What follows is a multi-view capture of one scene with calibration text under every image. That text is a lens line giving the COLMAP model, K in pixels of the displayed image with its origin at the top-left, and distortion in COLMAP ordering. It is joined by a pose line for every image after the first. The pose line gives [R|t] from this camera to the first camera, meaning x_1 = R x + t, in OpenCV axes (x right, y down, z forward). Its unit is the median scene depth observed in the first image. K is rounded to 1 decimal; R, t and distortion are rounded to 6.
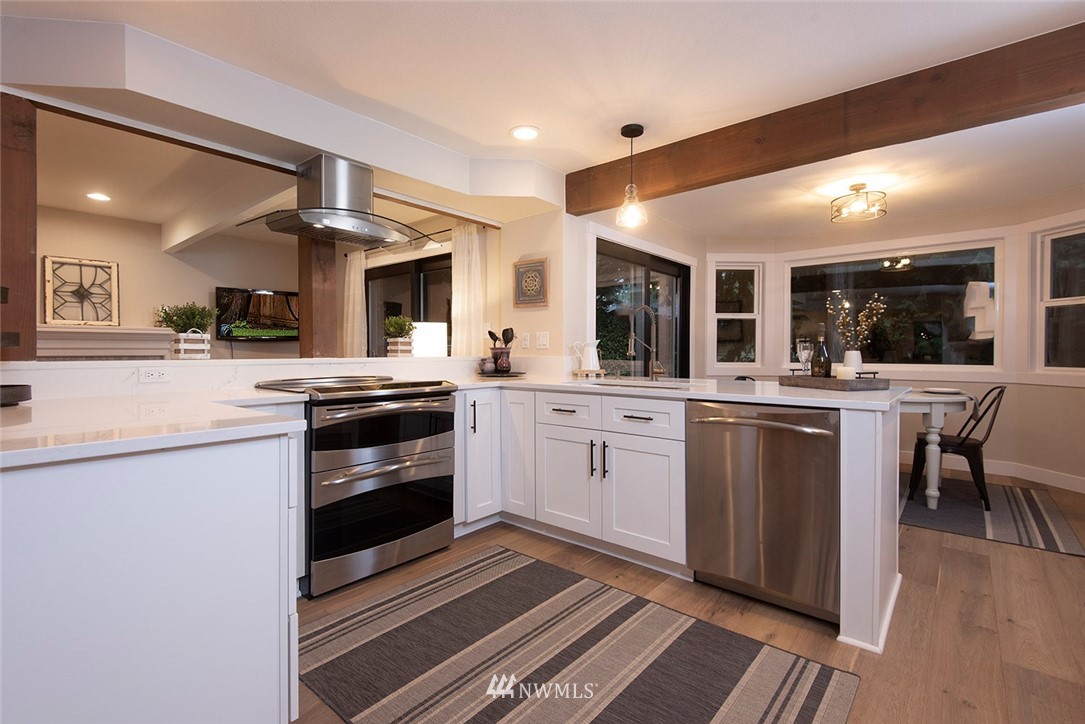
lens RADIAL K [[479.0, 0, 539.3], [0, 479.0, 356.8], [0, 0, 1]] dist [0.008297, -0.003753]
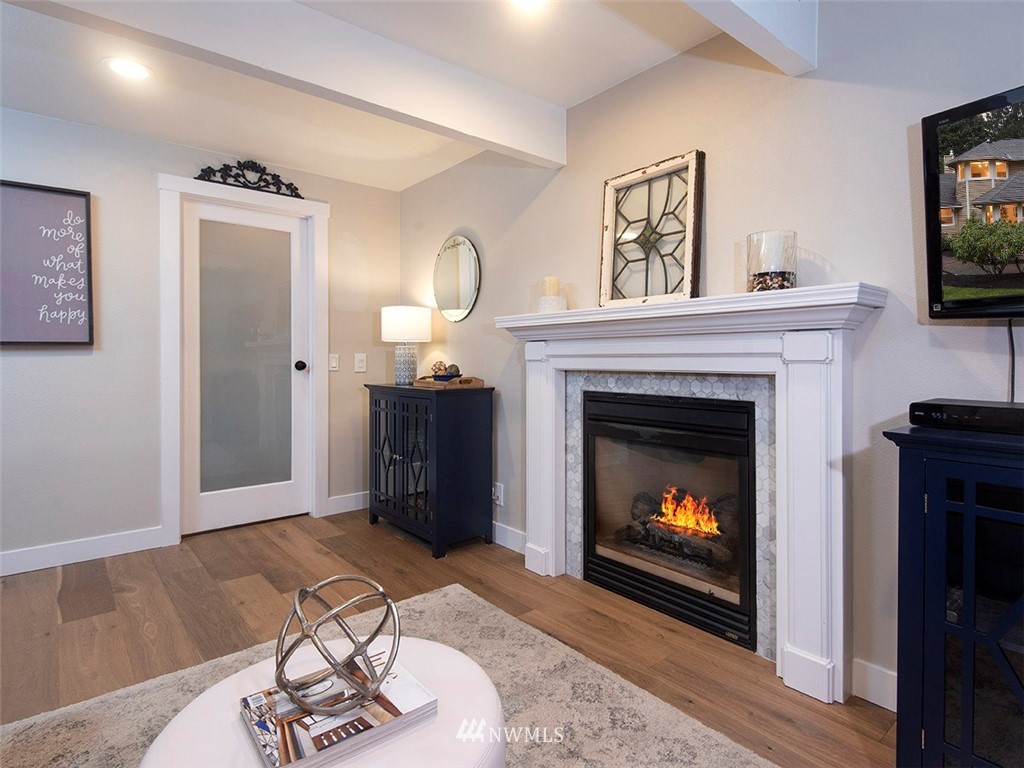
lens RADIAL K [[547.9, 0, 561.7], [0, 547.9, 358.2], [0, 0, 1]] dist [-0.001339, -0.004484]
pose [[-0.131406, -0.002413, -0.991326, -0.673709], [-0.010406, 0.999945, -0.001055, -0.021839], [0.991274, 0.010177, -0.131424, 1.646999]]
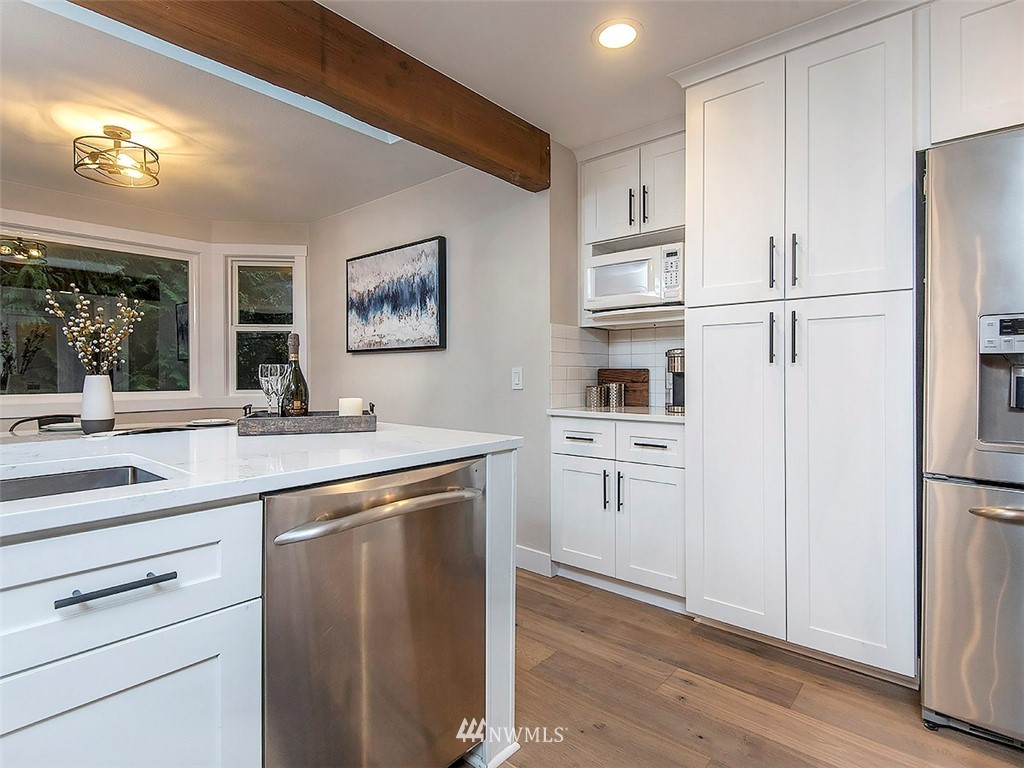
lens RADIAL K [[547.9, 0, 504.2], [0, 547.9, 375.4], [0, 0, 1]] dist [-0.001339, -0.004484]
pose [[0.011387, -0.001692, 0.999934, -0.127044], [0.014303, 0.999897, 0.001529, -0.007915], [-0.999833, 0.014285, 0.011410, 0.590076]]
